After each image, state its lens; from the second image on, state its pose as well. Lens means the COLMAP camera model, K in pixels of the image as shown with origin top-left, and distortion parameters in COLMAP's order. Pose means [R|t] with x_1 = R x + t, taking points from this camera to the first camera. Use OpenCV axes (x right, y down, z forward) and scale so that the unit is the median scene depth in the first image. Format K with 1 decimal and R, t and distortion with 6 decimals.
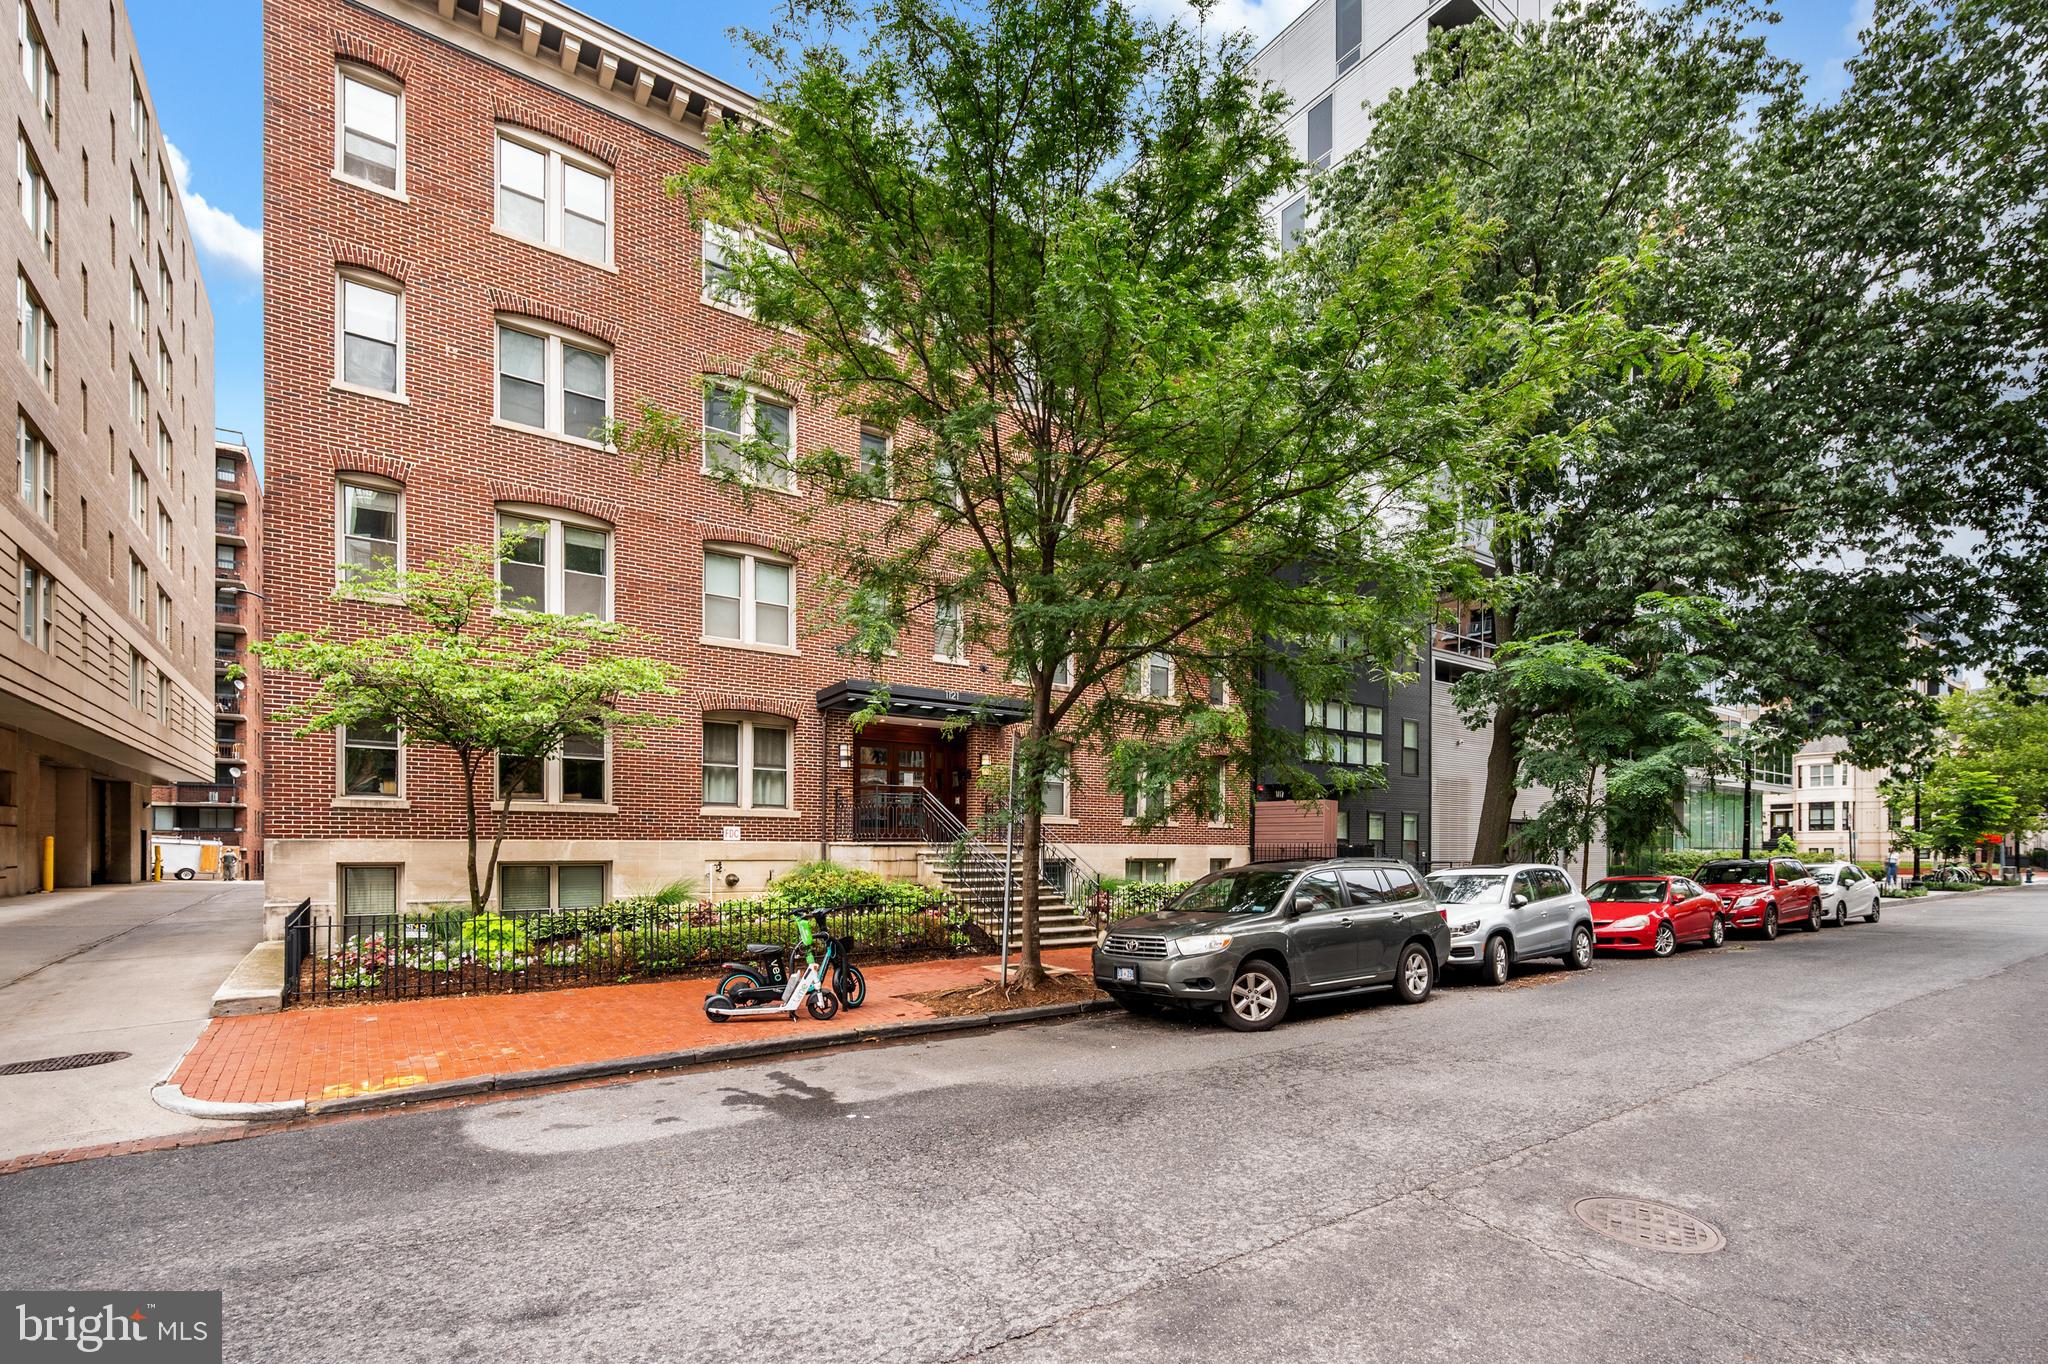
lens RADIAL K [[943.5, 0, 1024.0], [0, 943.5, 682.0], [0, 0, 1]] dist [-0.000976, 0.000006]
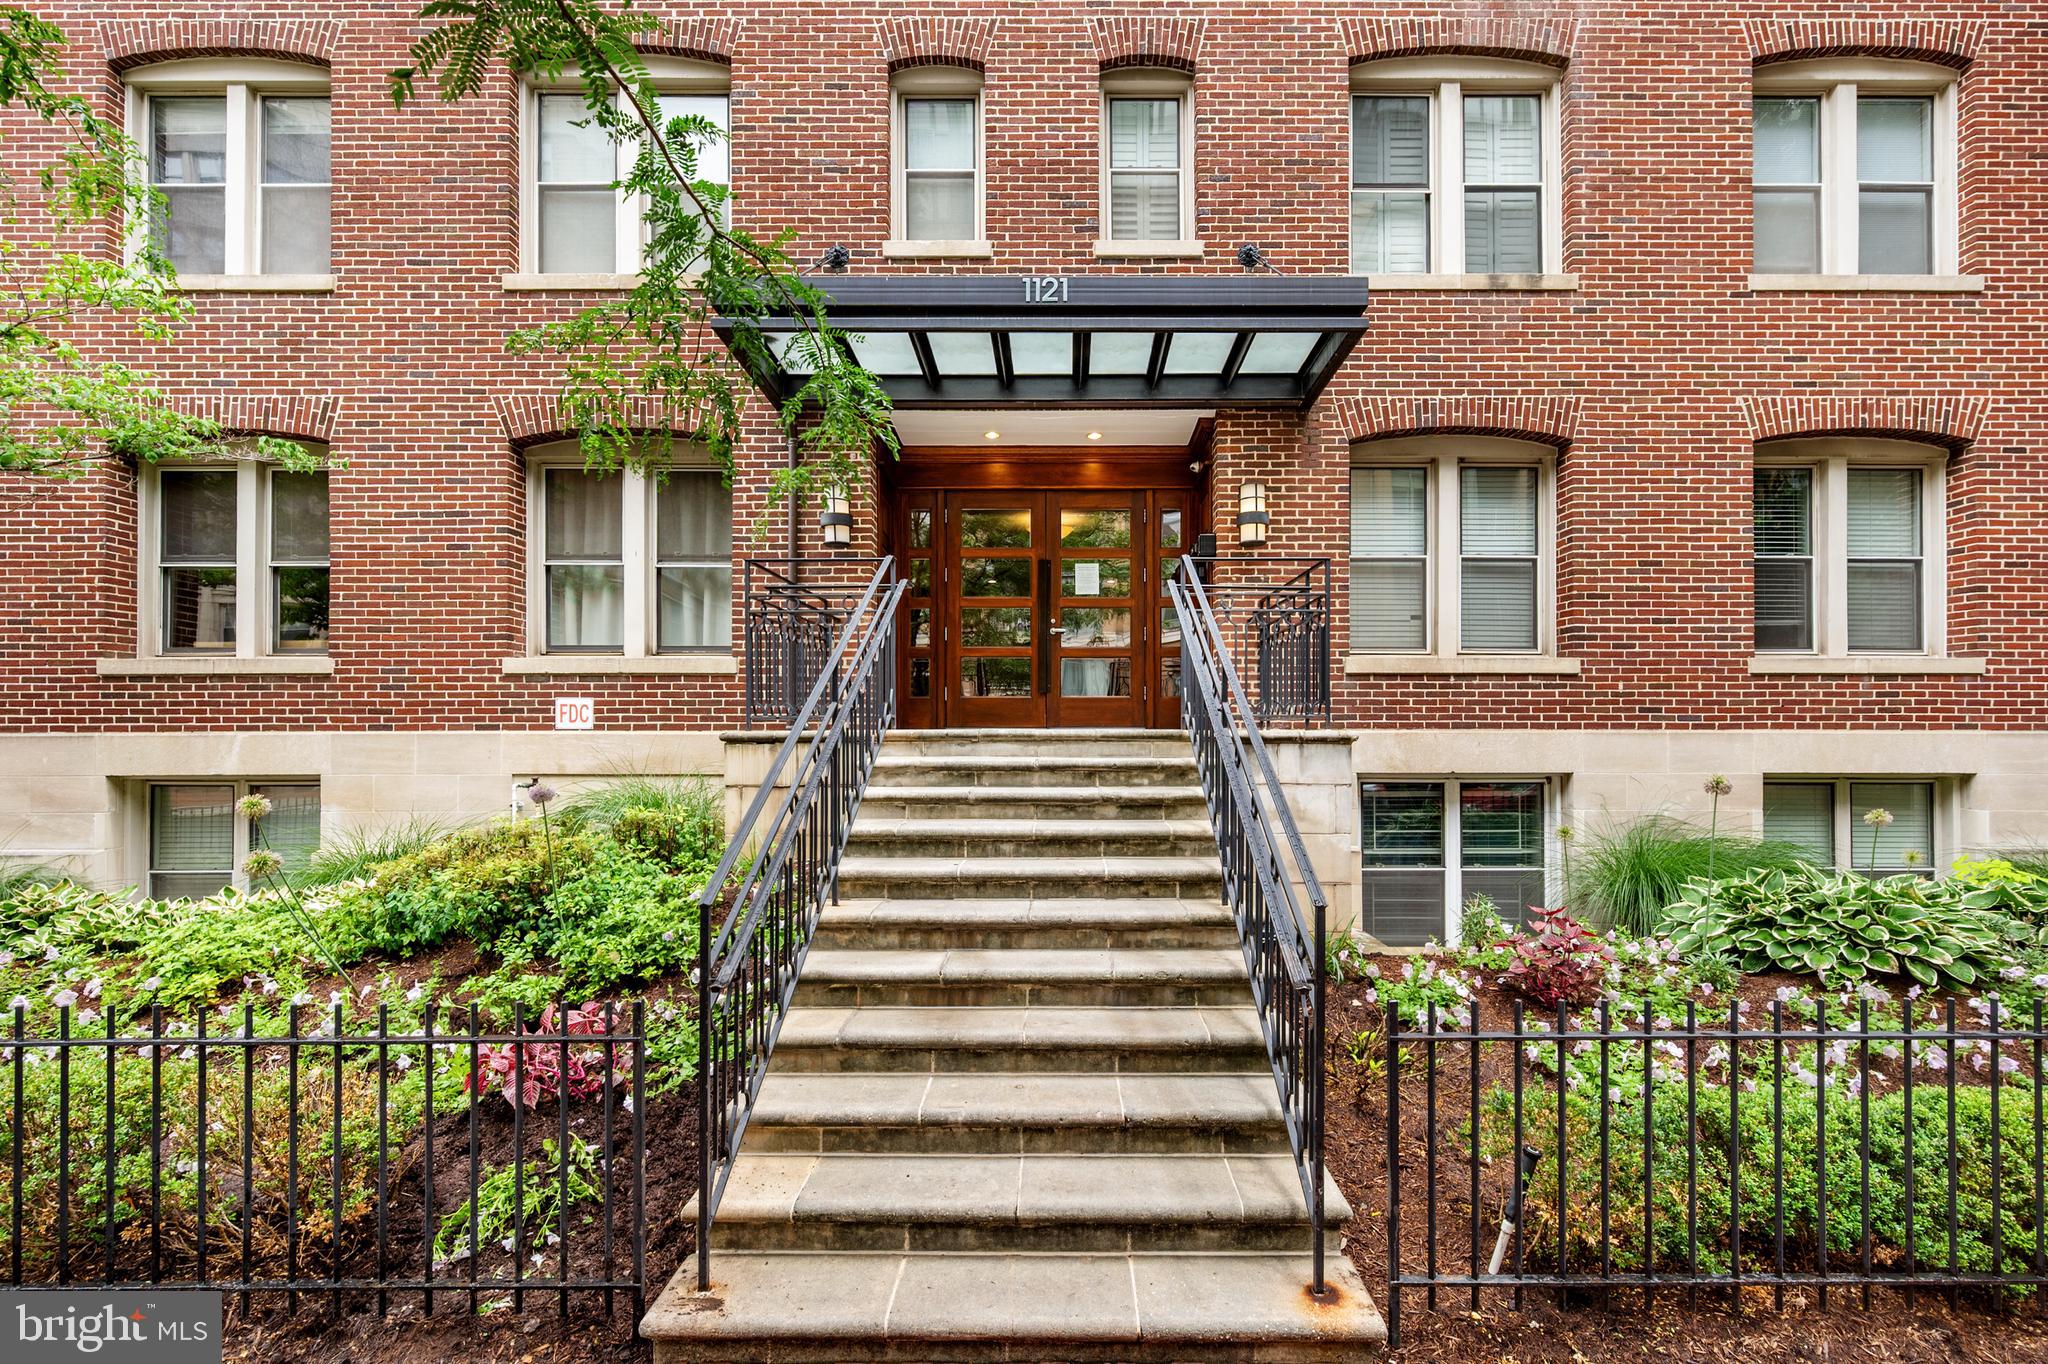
lens RADIAL K [[943.5, 0, 1024.0], [0, 943.5, 682.0], [0, 0, 1]] dist [-0.000976, 0.000006]
pose [[0.809489, -0.003127, -0.587126, 0.119132], [0.107692, 0.983812, 0.143239, 0.105870], [0.577174, -0.179179, 0.796722, 0.774033]]
